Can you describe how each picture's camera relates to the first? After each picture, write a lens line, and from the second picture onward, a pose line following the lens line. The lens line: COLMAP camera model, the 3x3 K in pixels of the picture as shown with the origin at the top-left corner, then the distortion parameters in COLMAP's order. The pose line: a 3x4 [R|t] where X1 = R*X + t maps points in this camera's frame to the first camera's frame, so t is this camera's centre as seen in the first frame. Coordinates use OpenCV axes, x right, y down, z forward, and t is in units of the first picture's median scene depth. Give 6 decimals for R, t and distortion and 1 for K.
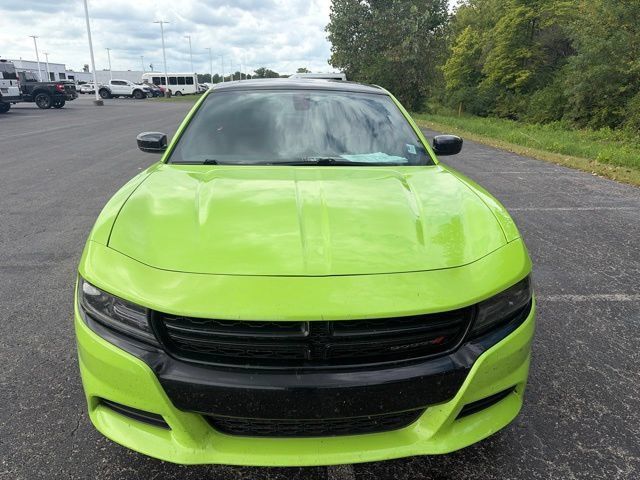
lens RADIAL K [[485.8, 0, 322.6], [0, 485.8, 249.4], [0, 0, 1]] dist [0.040976, -0.036798]
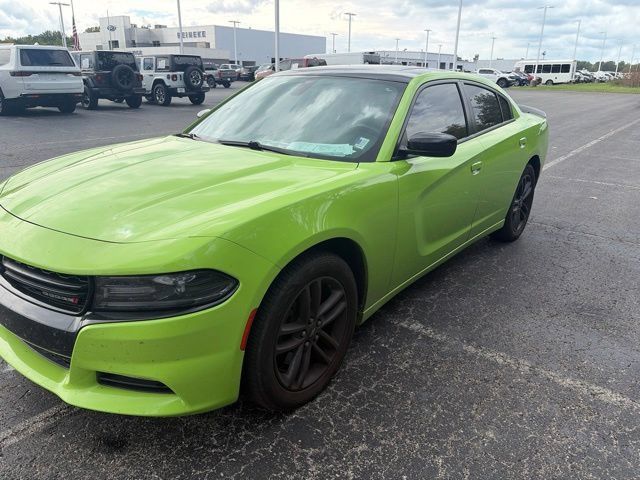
lens RADIAL K [[485.8, 0, 313.3], [0, 485.8, 240.1], [0, 0, 1]] dist [0.040976, -0.036798]
pose [[0.736718, 0.223805, -0.638089, 0.073708], [-0.221514, 0.971448, 0.084975, -0.009044], [0.638888, 0.078743, 0.765259, 0.027364]]
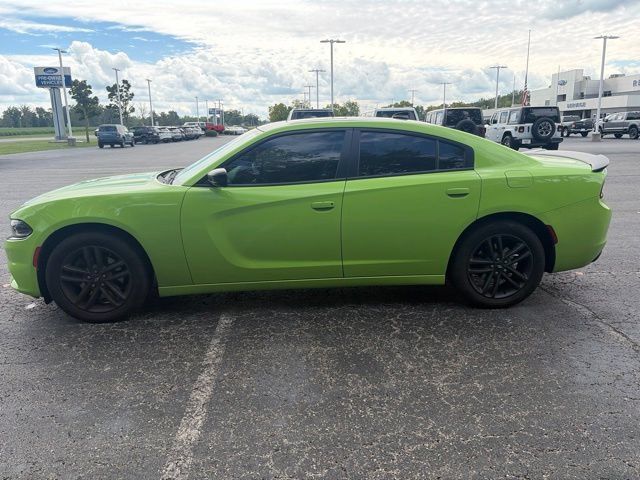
lens RADIAL K [[485.8, 0, 319.2], [0, 485.8, 238.6], [0, 0, 1]] dist [0.040976, -0.036798]
pose [[-0.019245, 0.217996, -0.975760, 0.147909], [-0.297322, 0.930541, 0.213758, -0.042289], [0.954583, 0.294228, 0.046907, 0.131596]]
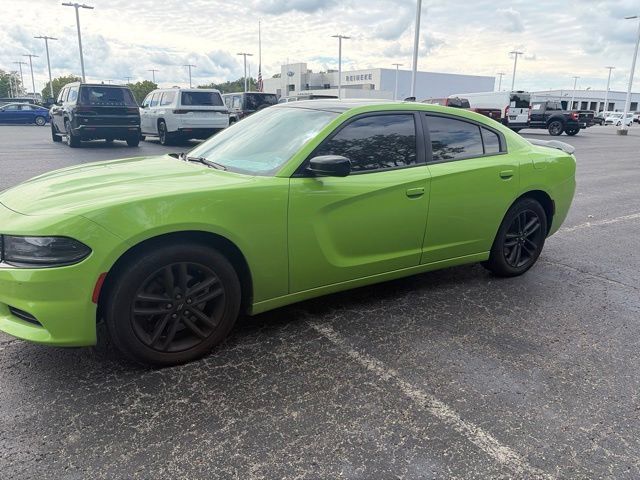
lens RADIAL K [[485.8, 0, 315.5], [0, 485.8, 240.6], [0, 0, 1]] dist [0.040976, -0.036798]
pose [[0.480230, 0.229327, -0.846634, 0.117016], [-0.289750, 0.952509, 0.093652, -0.016921], [0.827903, 0.200338, 0.523871, 0.056128]]
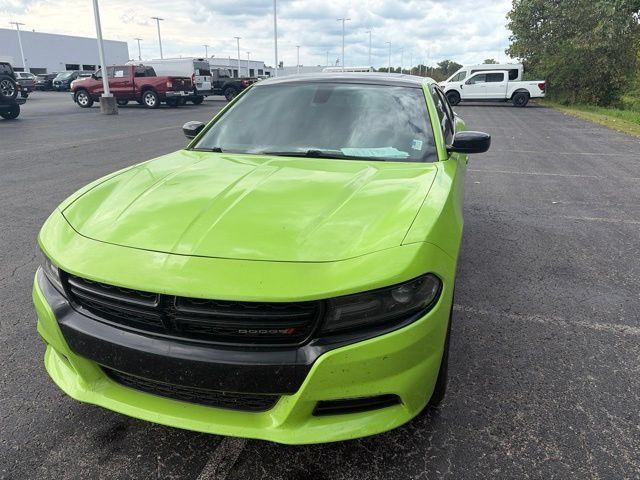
lens RADIAL K [[485.8, 0, 322.0], [0, 485.8, 244.1], [0, 0, 1]] dist [0.040976, -0.036798]
pose [[0.938360, 0.103174, -0.329903, 0.034778], [-0.102162, 0.994557, 0.020452, -0.001270], [0.330218, 0.014512, 0.943793, 0.003693]]
